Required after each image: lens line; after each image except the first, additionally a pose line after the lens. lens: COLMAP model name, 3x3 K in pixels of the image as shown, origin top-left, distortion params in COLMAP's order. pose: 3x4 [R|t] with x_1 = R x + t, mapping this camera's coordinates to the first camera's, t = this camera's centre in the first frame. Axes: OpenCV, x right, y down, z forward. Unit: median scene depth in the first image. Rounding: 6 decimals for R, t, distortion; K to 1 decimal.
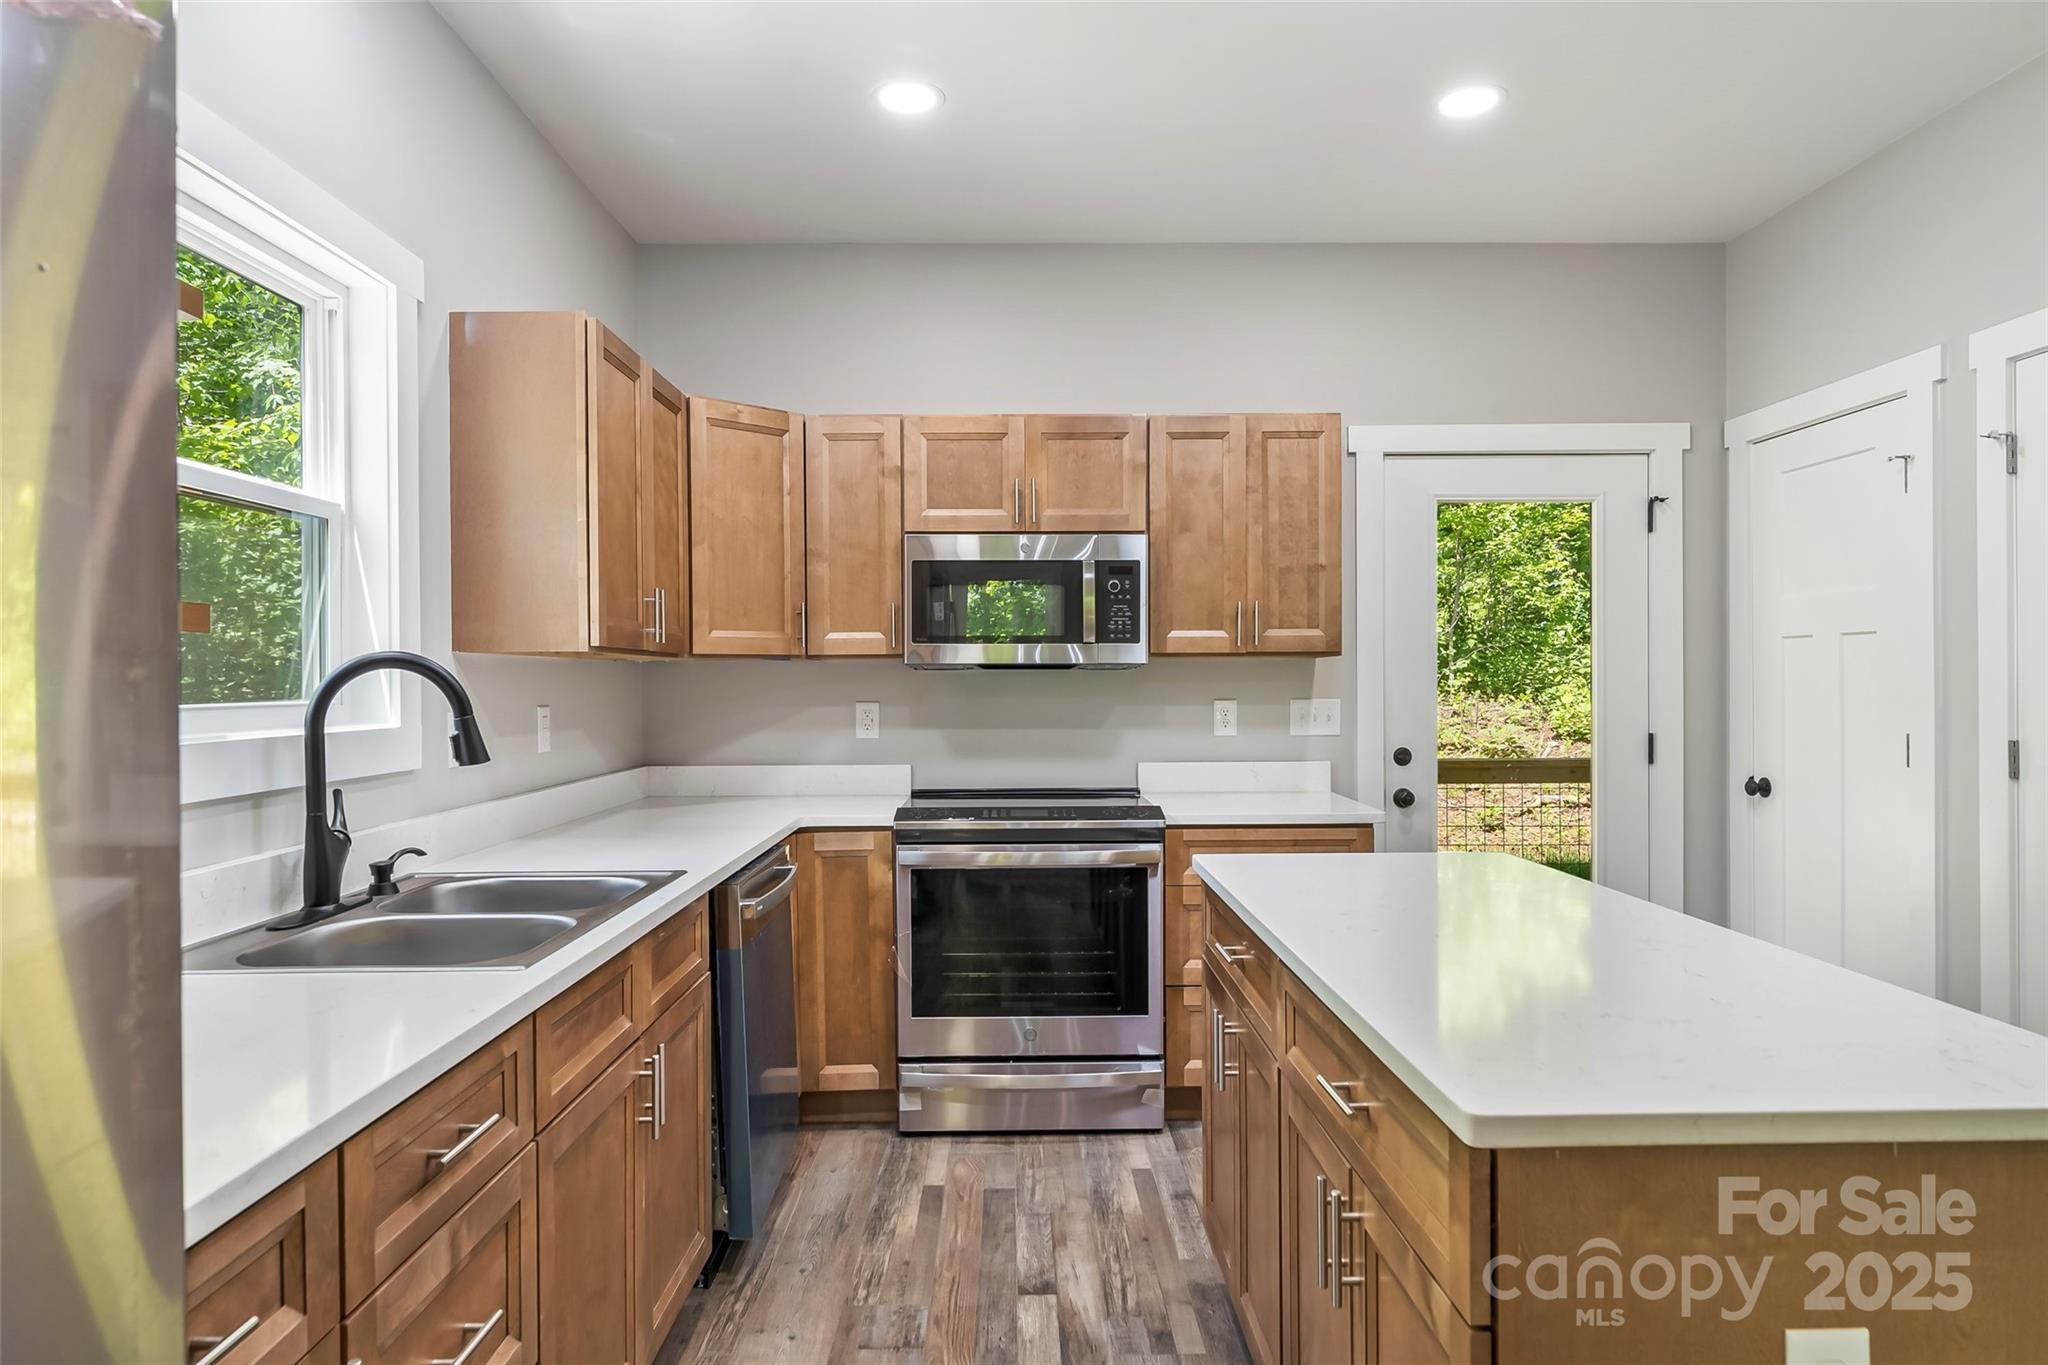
lens RADIAL K [[1214.2, 0, 1027.8], [0, 1214.2, 681.3], [0, 0, 1]] dist [0.002586, 0.000060]
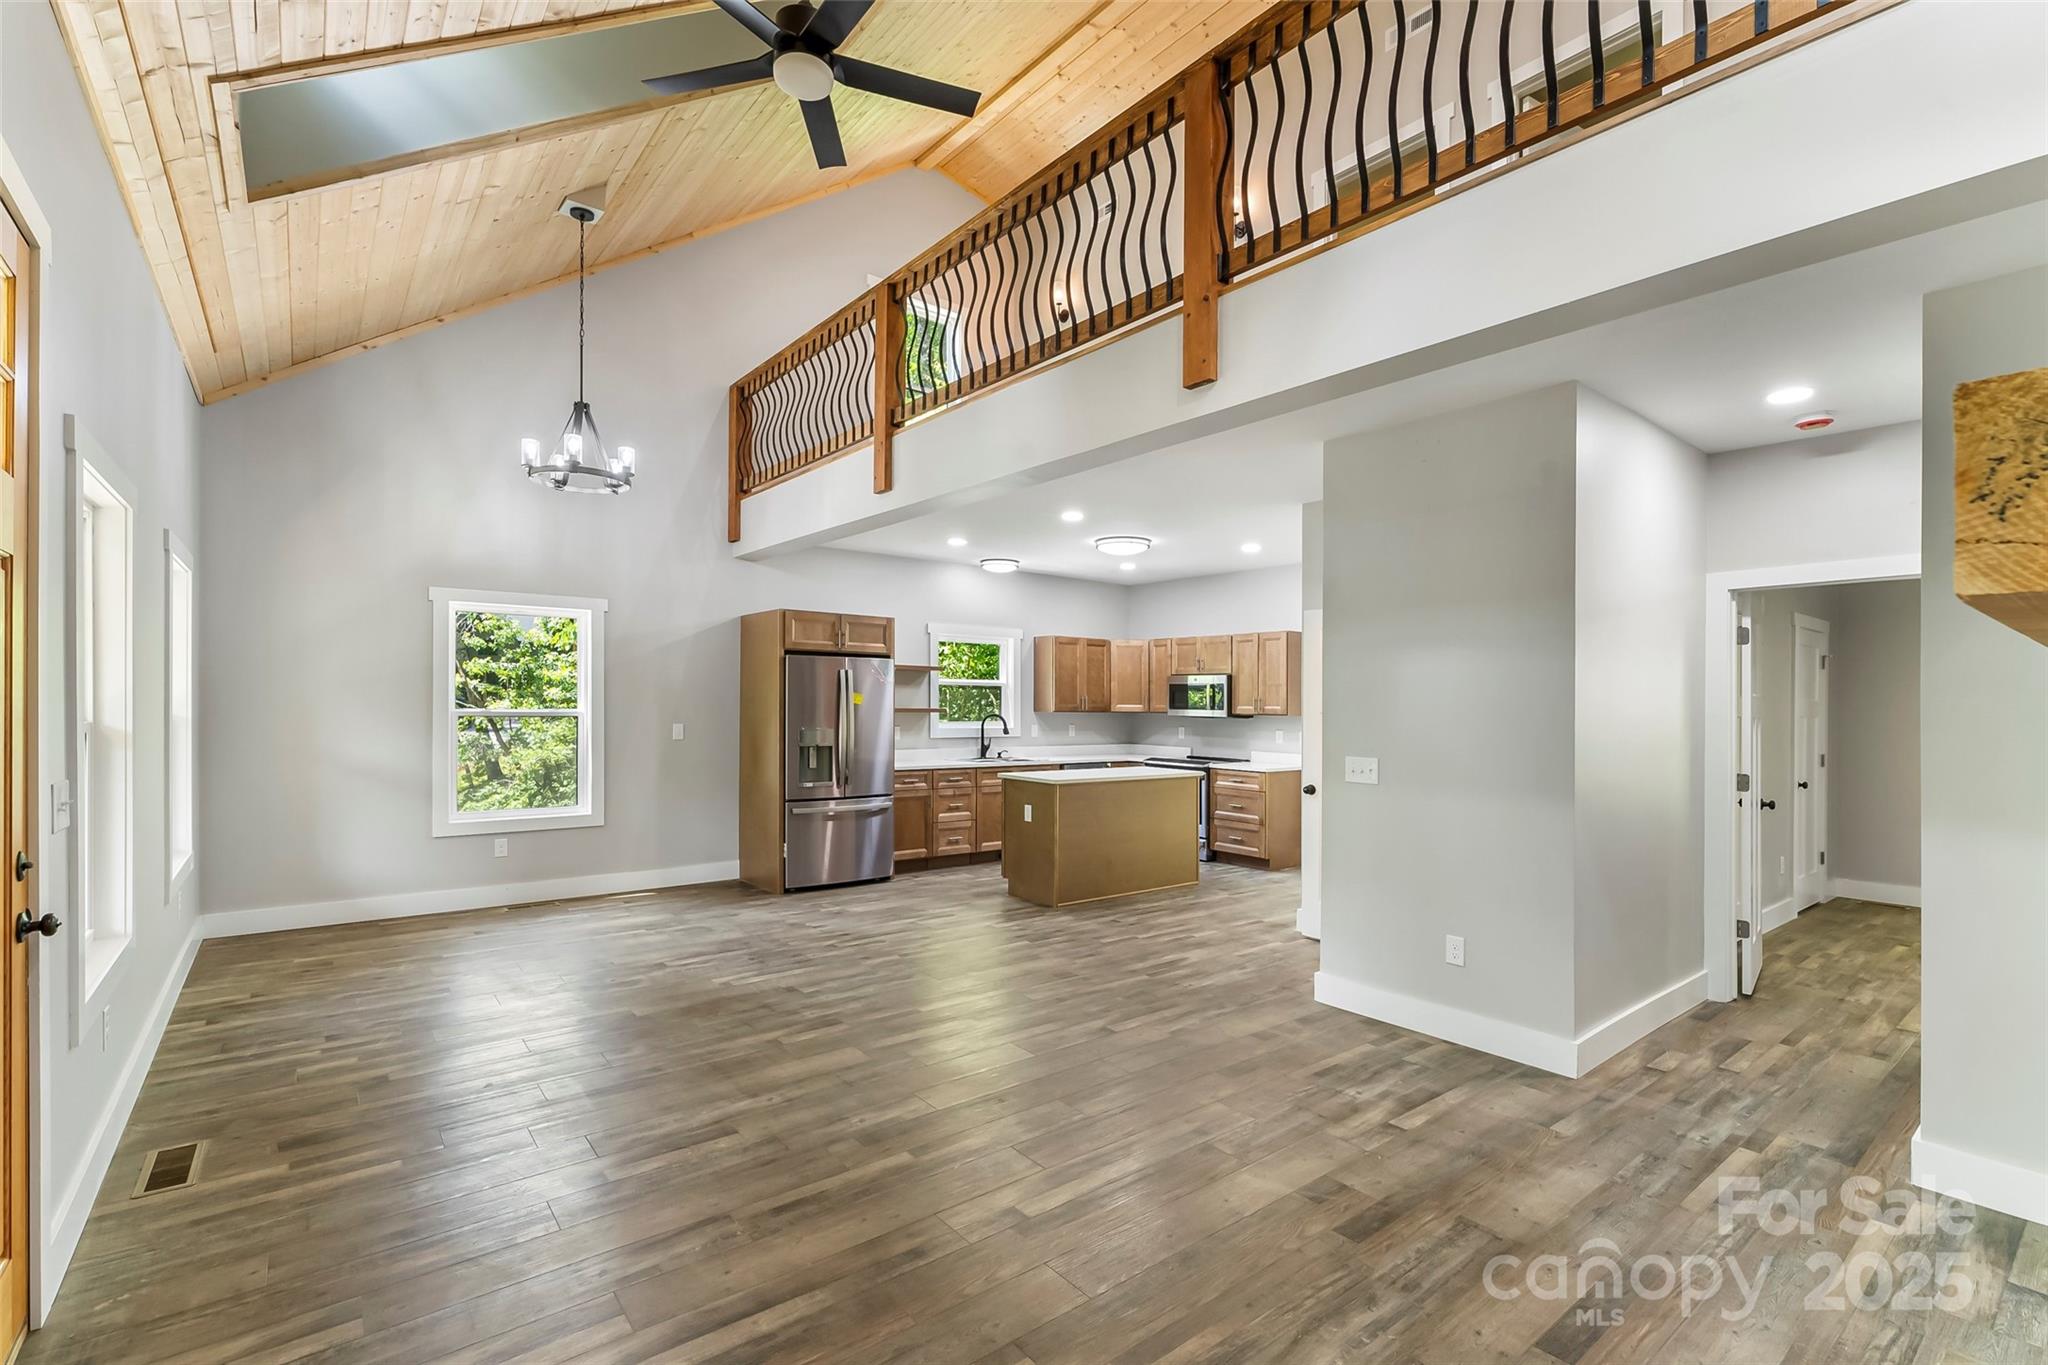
lens RADIAL K [[912.6, 0, 1018.3], [0, 912.6, 700.5], [0, 0, 1]] dist [-0.001313, -0.000077]
pose [[0.608891, 0.009513, -0.793197, 1.591088], [-0.015636, 0.999878, -0.000011, -0.047429], [0.793099, 0.012409, 0.608966, -0.813789]]
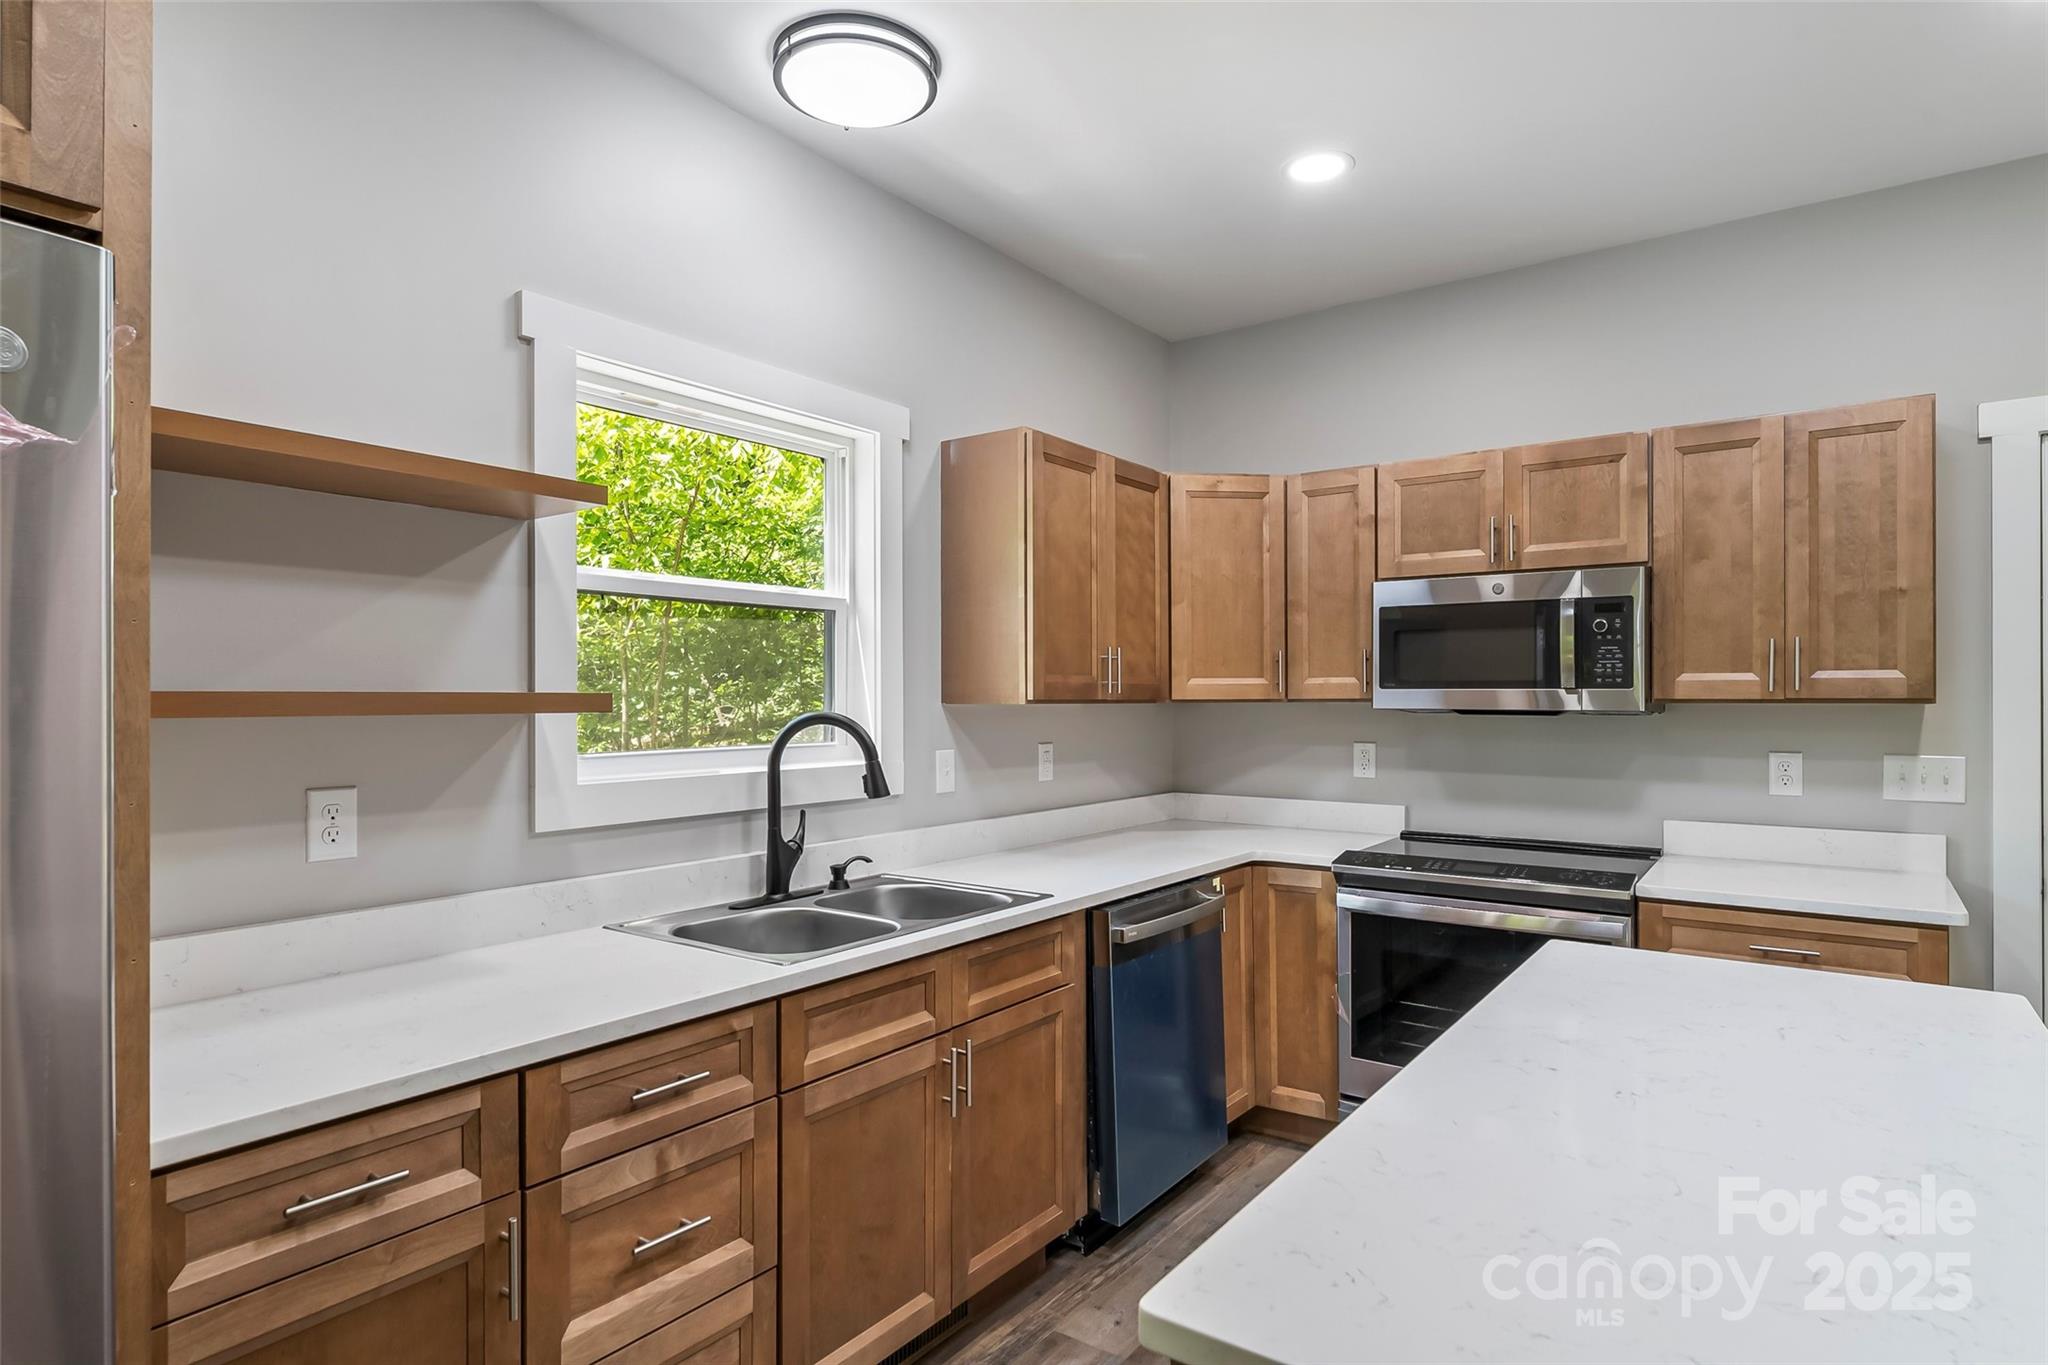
lens RADIAL K [[1096.2, 0, 1026.7], [0, 1096.2, 690.0], [0, 0, 1]] dist [-0.003230, -0.000366]
pose [[0.798699, 0.001273, -0.601729, 0.218108], [-0.004286, 0.999984, -0.003575, -0.025148], [0.601715, 0.005434, 0.798692, 0.087563]]
